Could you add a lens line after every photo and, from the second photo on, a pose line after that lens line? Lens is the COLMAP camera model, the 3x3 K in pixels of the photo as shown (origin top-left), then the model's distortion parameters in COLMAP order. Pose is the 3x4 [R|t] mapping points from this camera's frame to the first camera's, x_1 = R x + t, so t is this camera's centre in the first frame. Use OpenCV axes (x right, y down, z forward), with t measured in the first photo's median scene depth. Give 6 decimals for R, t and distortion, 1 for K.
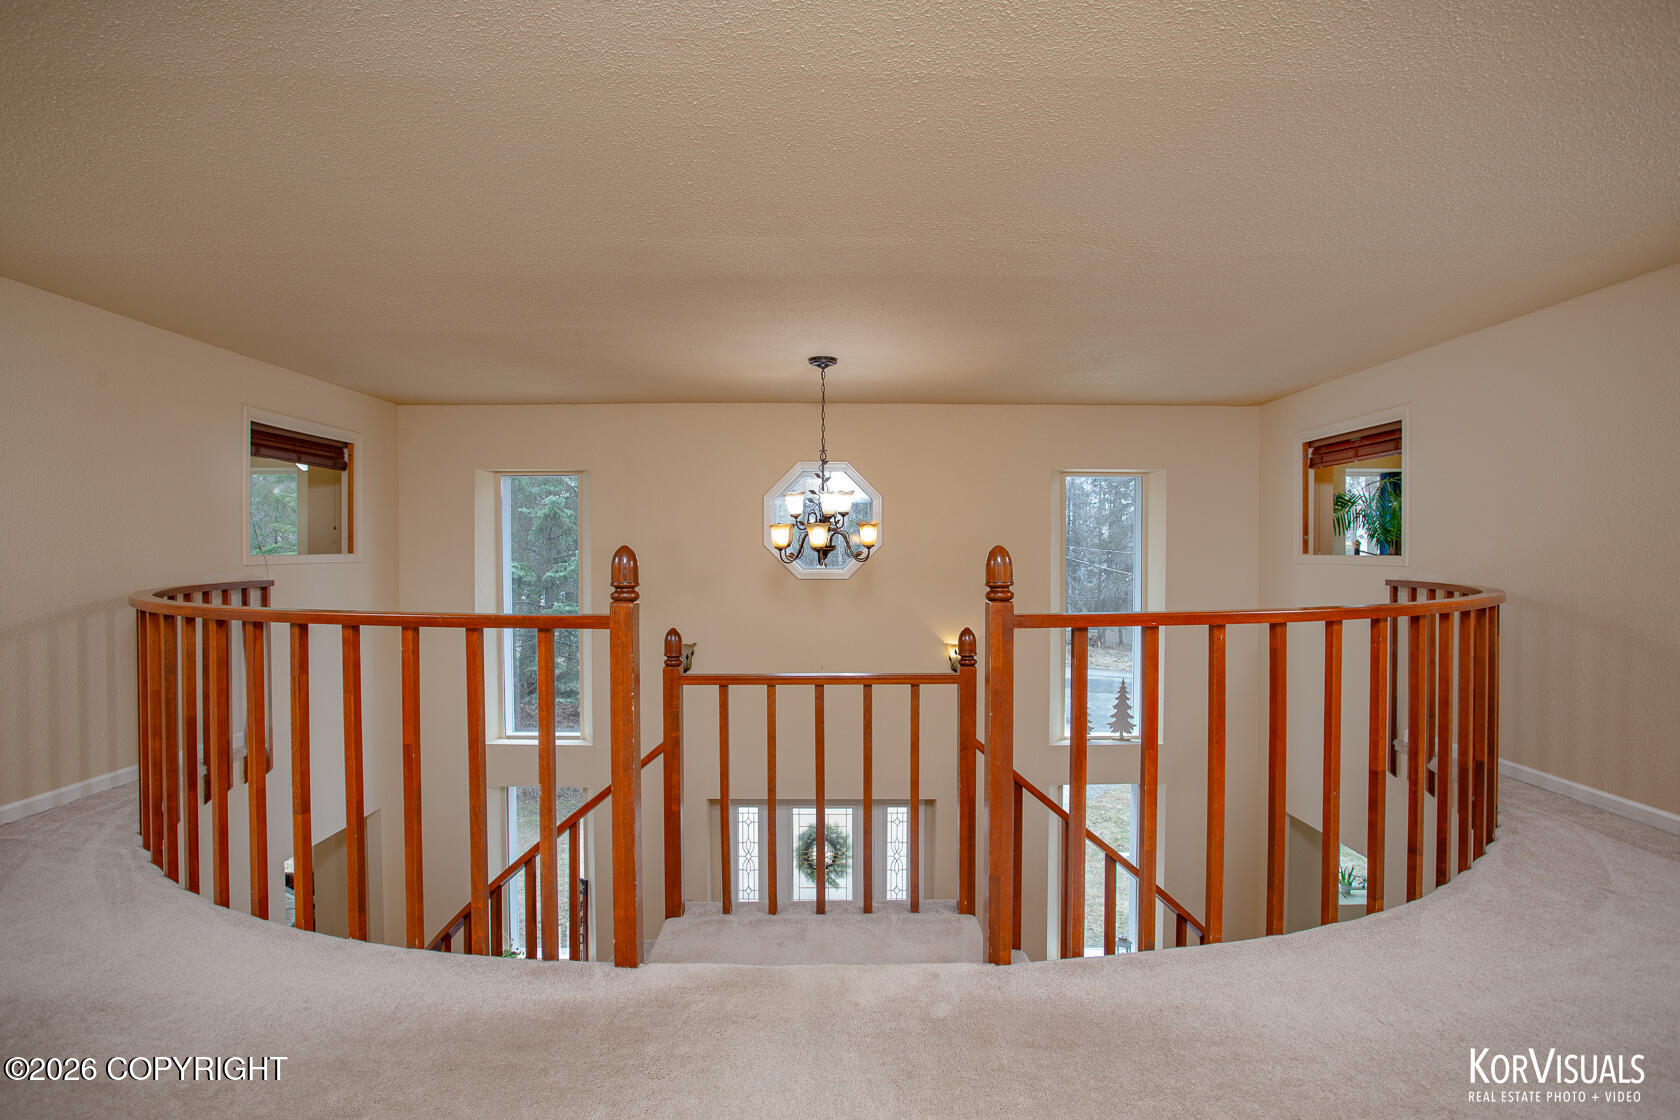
lens RADIAL K [[822.3, 0, 836.3], [0, 822.3, 554.1], [0, 0, 1]] dist [-0.064648, 0.026538]
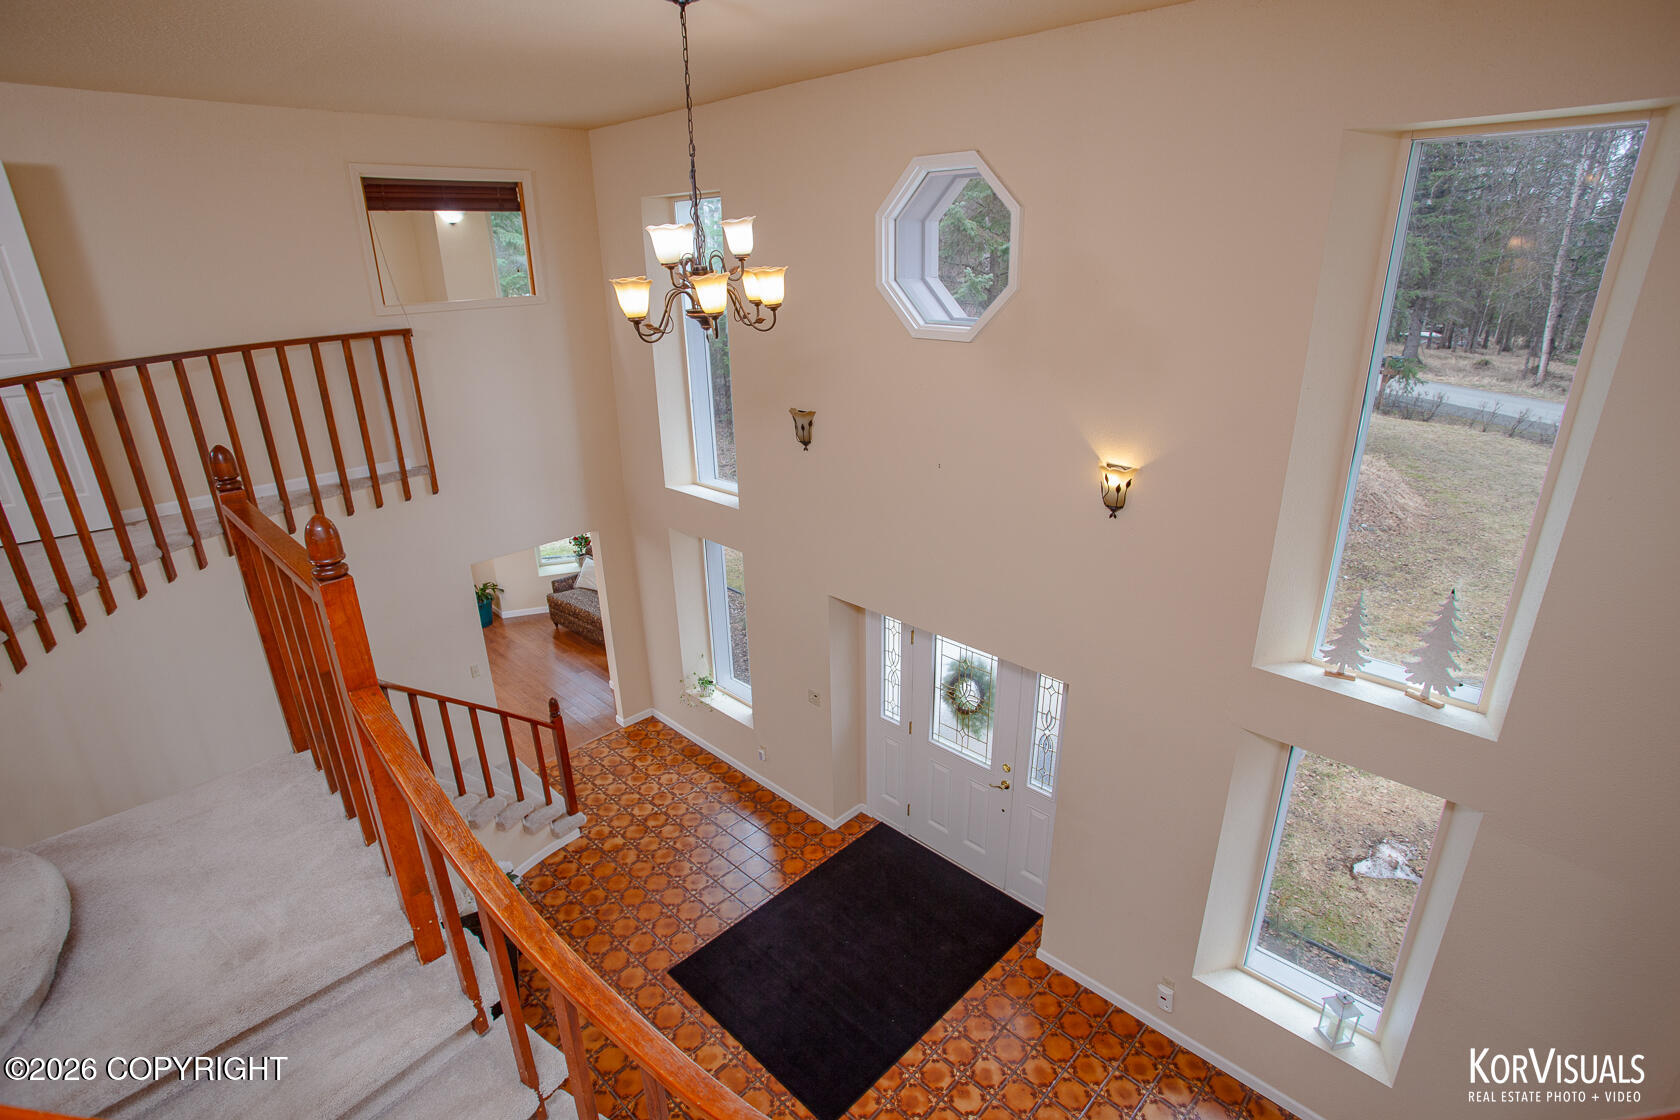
lens RADIAL K [[822.3, 0, 836.3], [0, 822.3, 554.1], [0, 0, 1]] dist [-0.064648, 0.026538]
pose [[0.716484, 0.230313, -0.658488, 0.538689], [0.014664, 0.938748, 0.344292, -0.050748], [0.697449, -0.256336, 0.669221, 0.586567]]
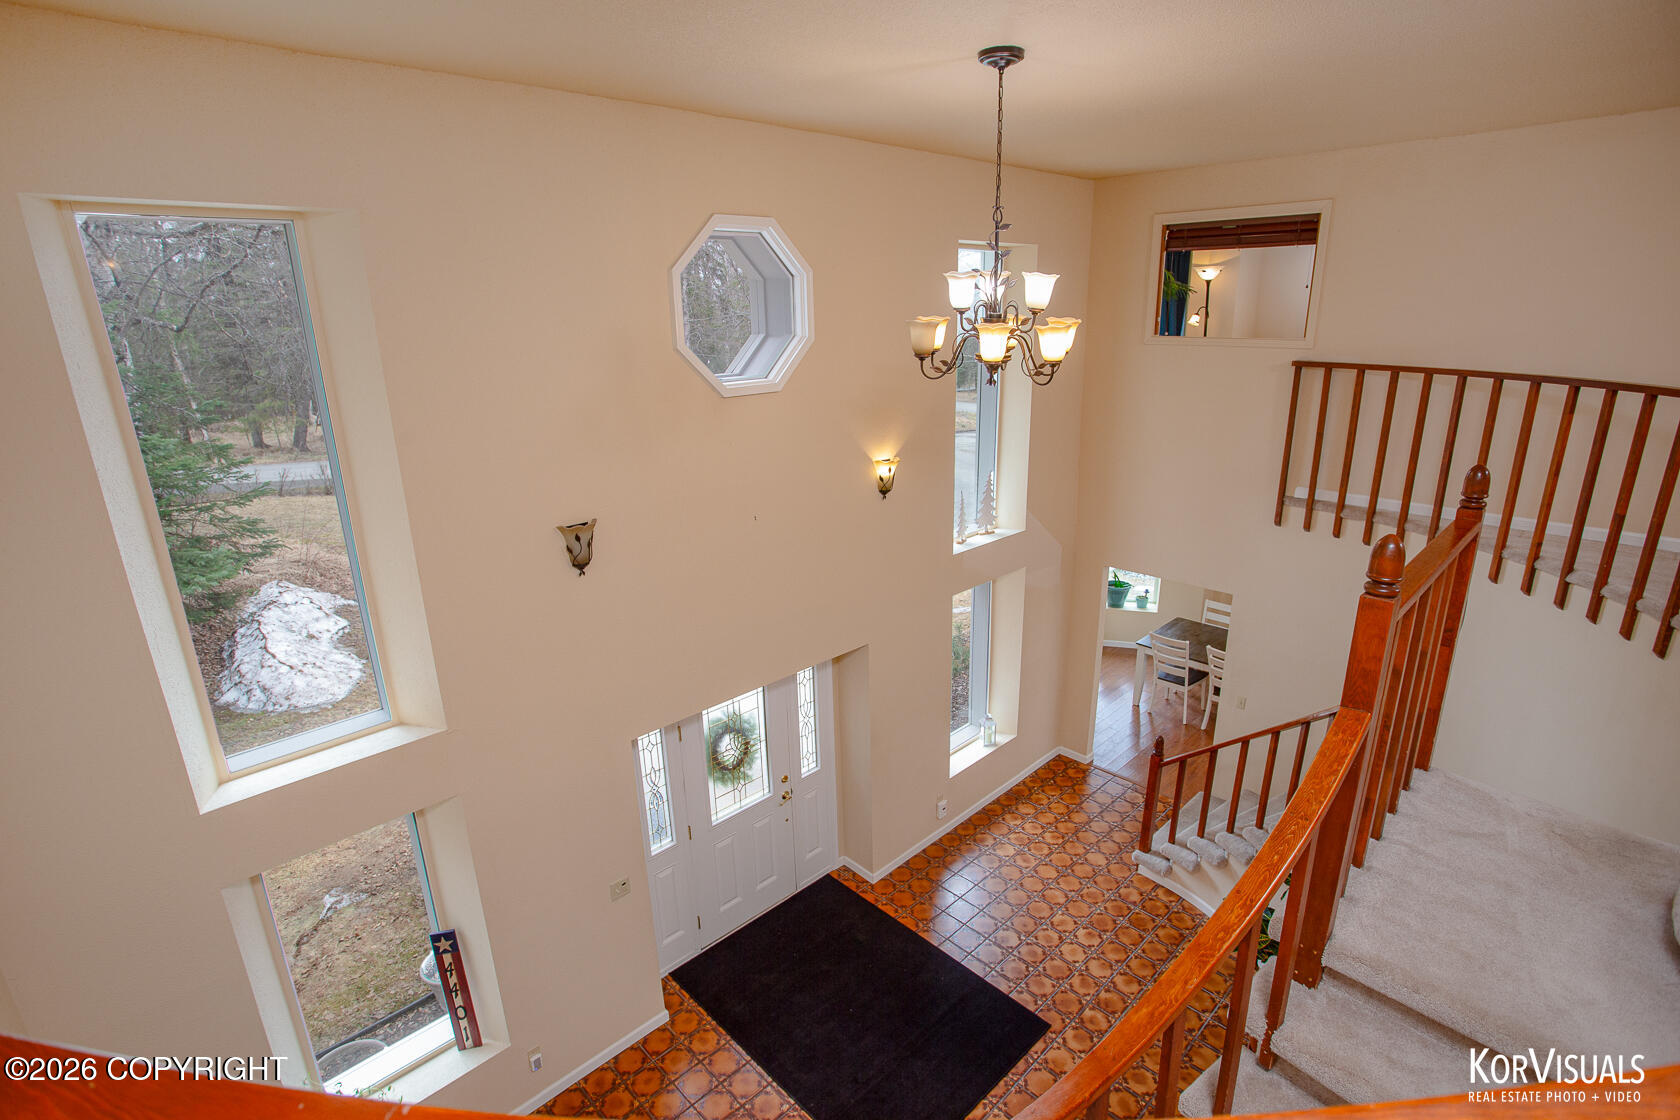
lens RADIAL K [[822.3, 0, 836.3], [0, 822.3, 554.1], [0, 0, 1]] dist [-0.064648, 0.026538]
pose [[0.722554, -0.218577, 0.655850, -0.594132], [0.028383, 0.957280, 0.287766, -0.051809], [-0.690731, -0.189311, 0.697891, 0.587453]]
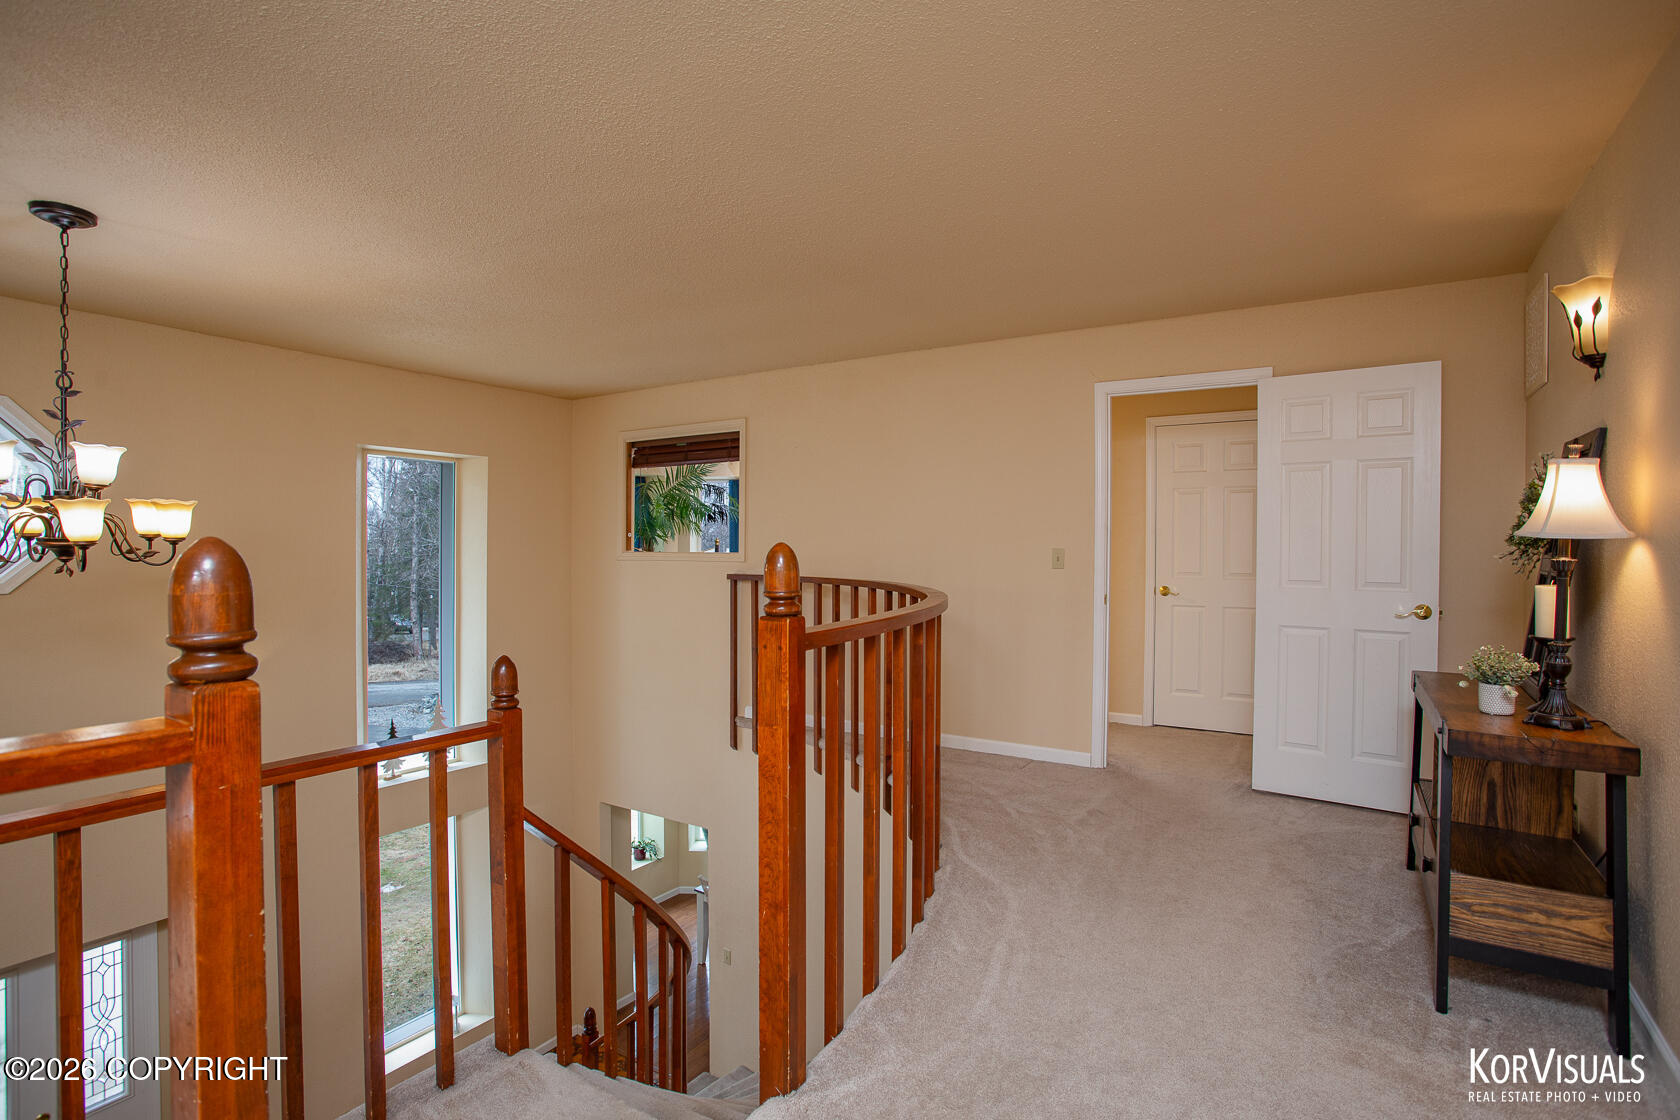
lens RADIAL K [[822.3, 0, 836.3], [0, 822.3, 554.1], [0, 0, 1]] dist [-0.064648, 0.026538]
pose [[0.546726, -0.006888, 0.837284, -0.183813], [0.003291, 0.999976, 0.006077, -0.001442], [-0.837305, -0.000566, 0.546735, 0.250359]]
